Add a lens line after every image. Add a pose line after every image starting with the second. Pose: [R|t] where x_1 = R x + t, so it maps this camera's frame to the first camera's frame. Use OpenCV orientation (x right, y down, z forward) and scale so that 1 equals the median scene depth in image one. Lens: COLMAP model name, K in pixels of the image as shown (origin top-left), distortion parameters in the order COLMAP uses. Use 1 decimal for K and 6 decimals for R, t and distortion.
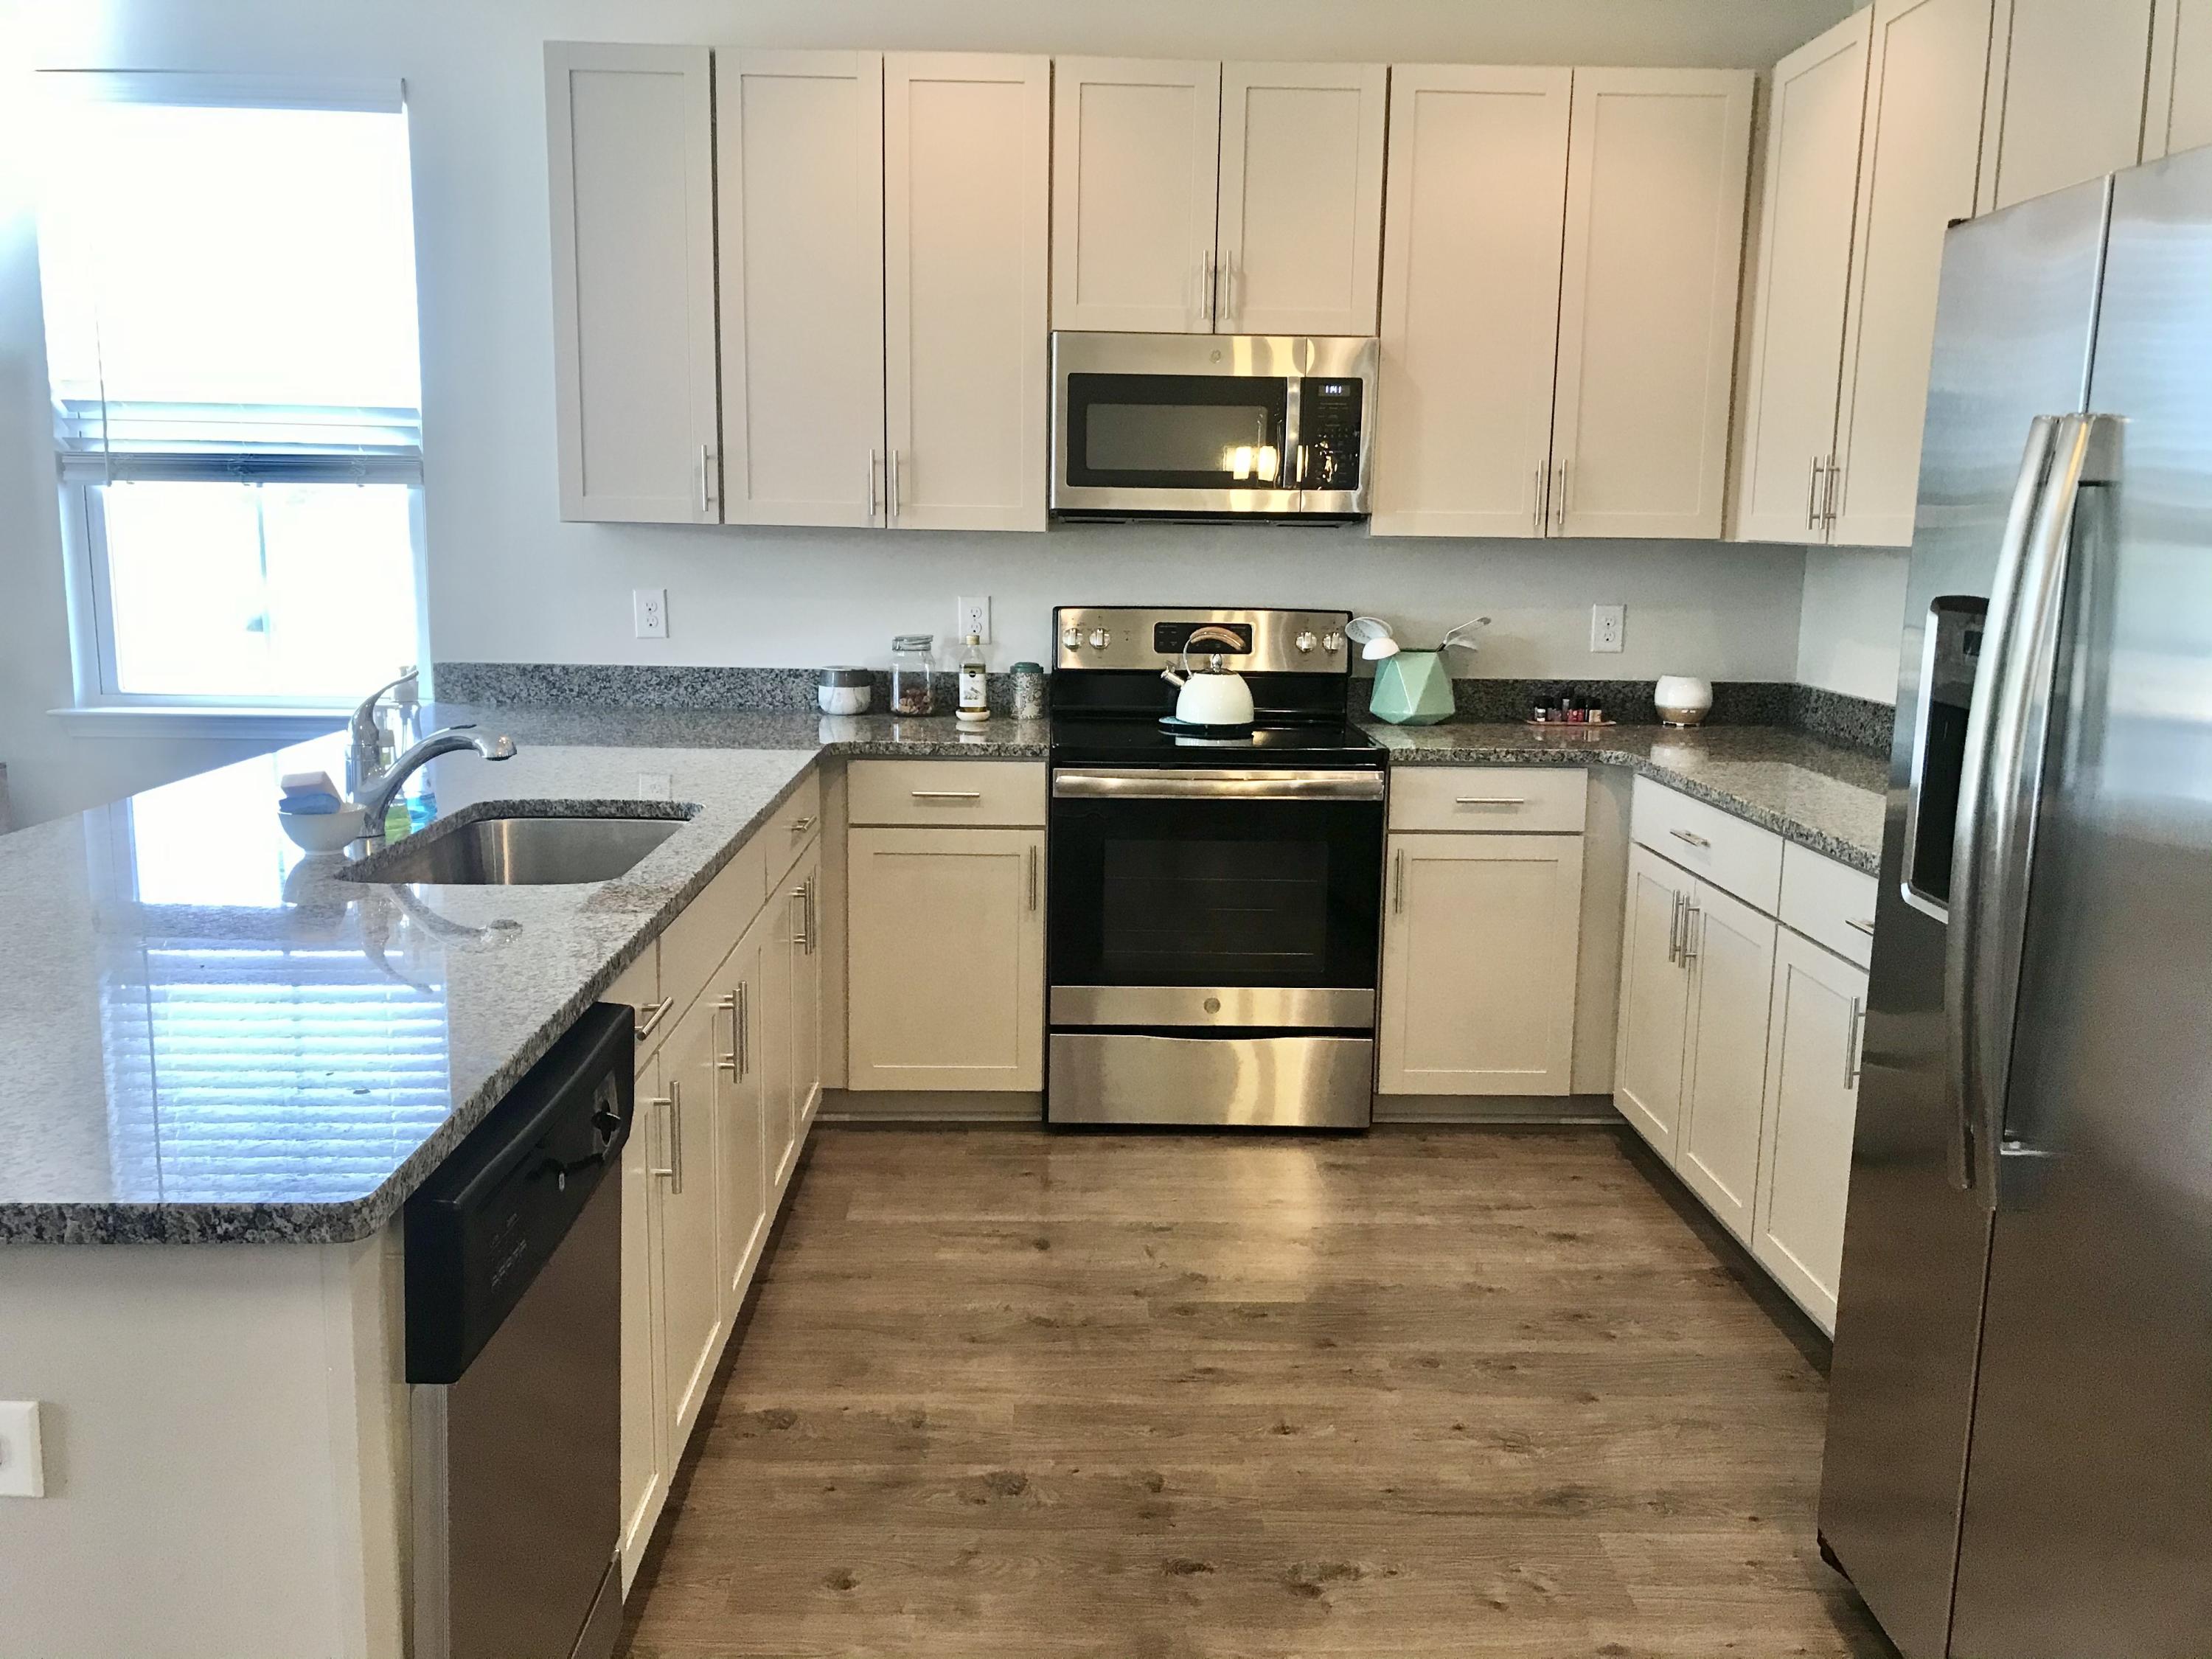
lens RADIAL K [[1814.2, 0, 1100.3], [0, 1814.2, 833.5], [0, 0, 1]] dist [0.032369, -0.030709]
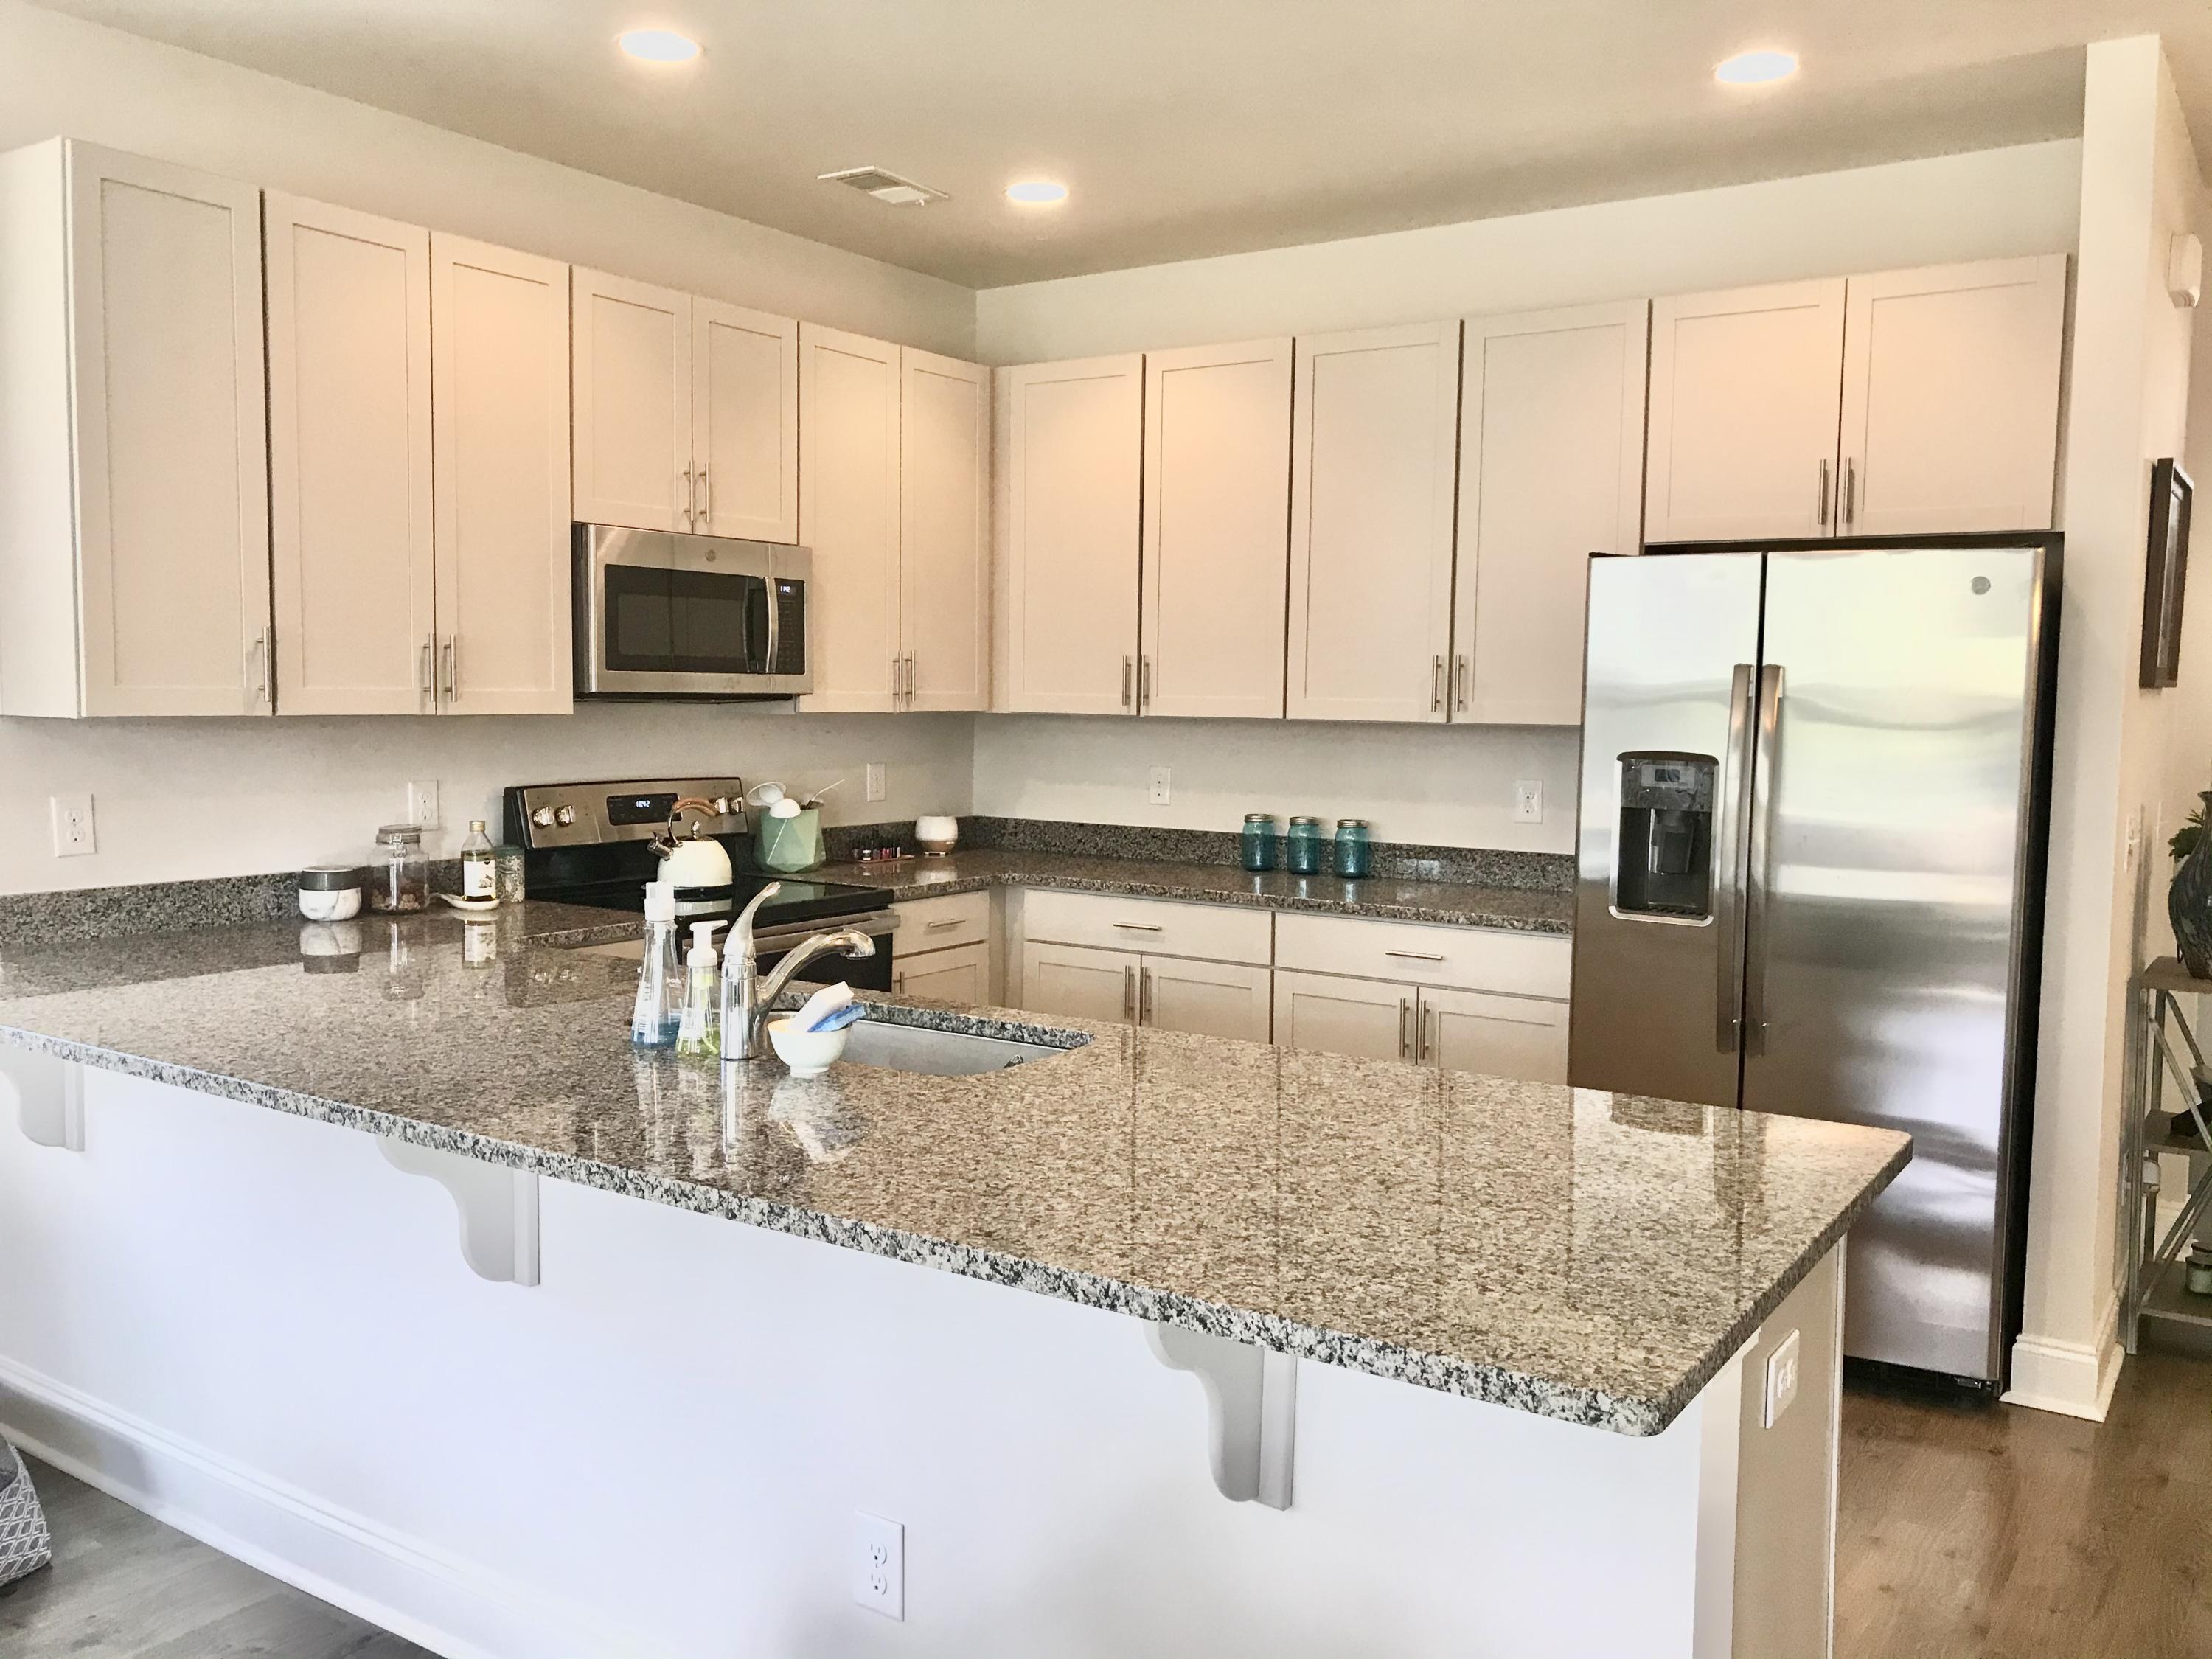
lens RADIAL K [[1814.2, 0, 1158.0], [0, 1814.2, 833.4], [0, 0, 1]] dist [0.032369, -0.030709]
pose [[0.564808, -0.076052, 0.821711, -0.652507], [0.135714, 0.990747, -0.001587, -0.051987], [-0.813986, 0.112414, 0.569903, 0.154118]]
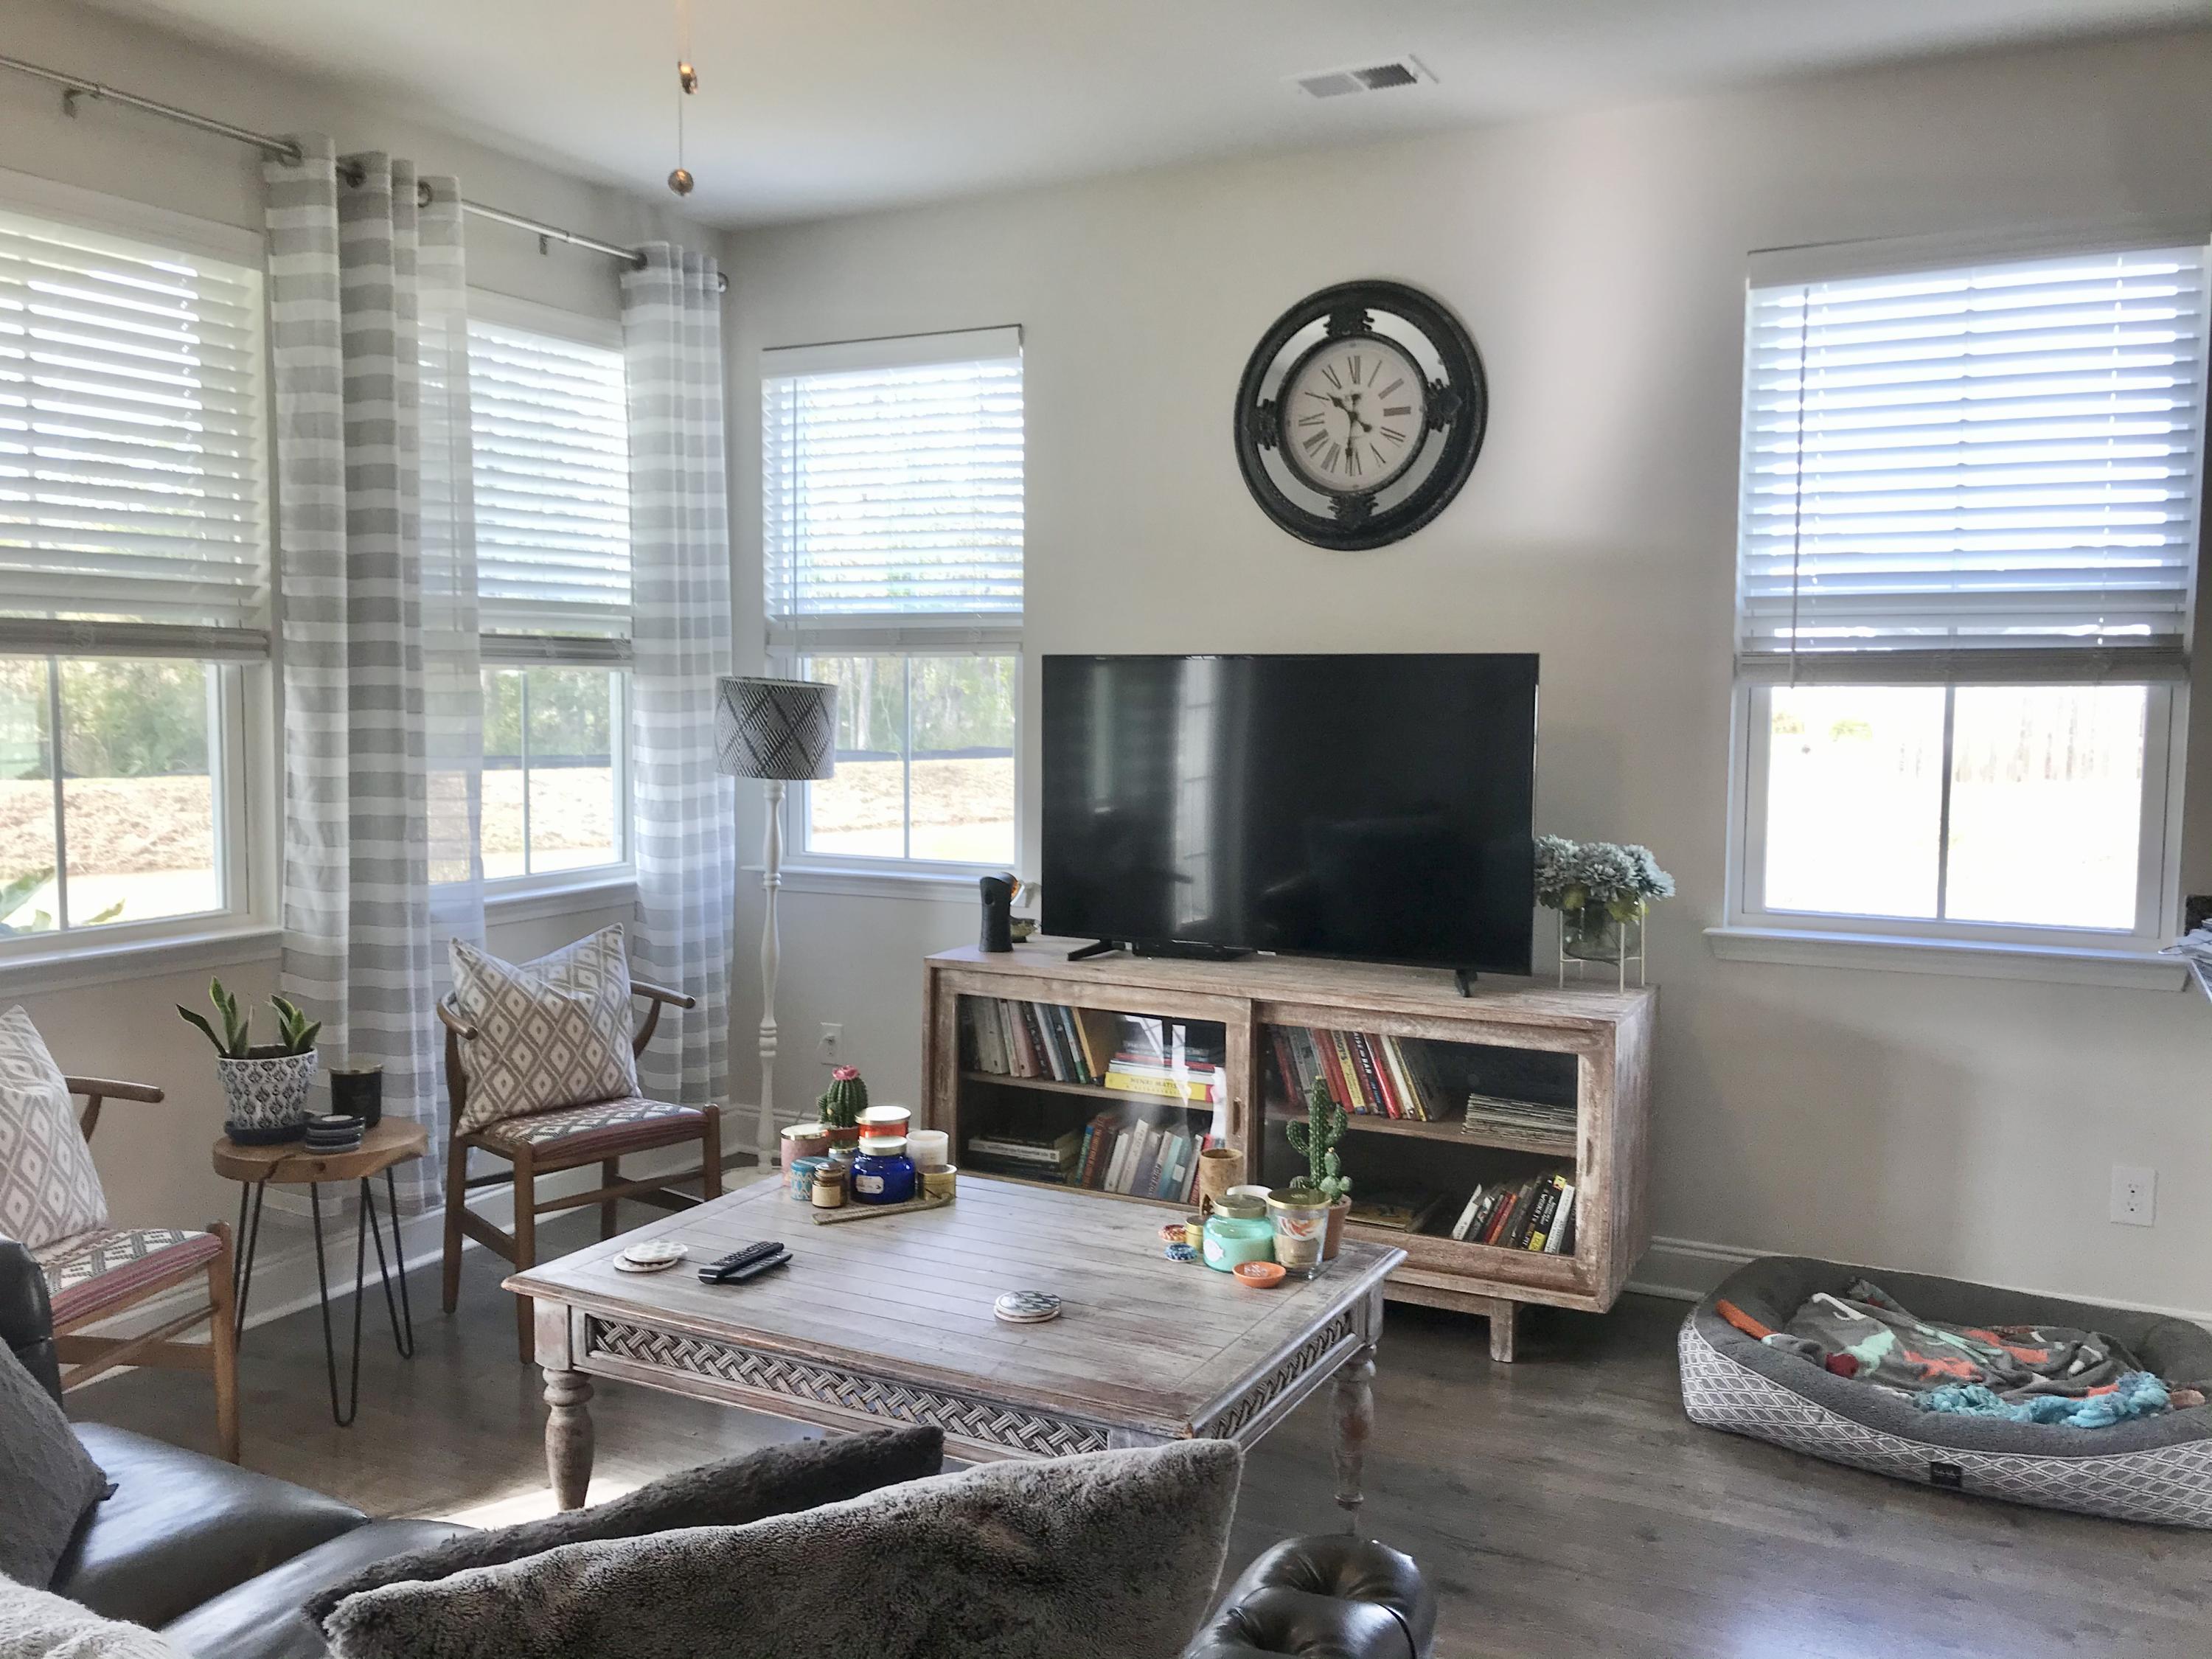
lens RADIAL K [[1814.2, 0, 1101.3], [0, 1814.2, 822.0], [0, 0, 1]] dist [0.032369, -0.030709]
pose [[0.875406, 0.025801, -0.482700, -0.403488], [-0.073723, 0.994019, -0.080571, -0.025039], [0.477734, 0.106118, 0.872072, 0.050422]]
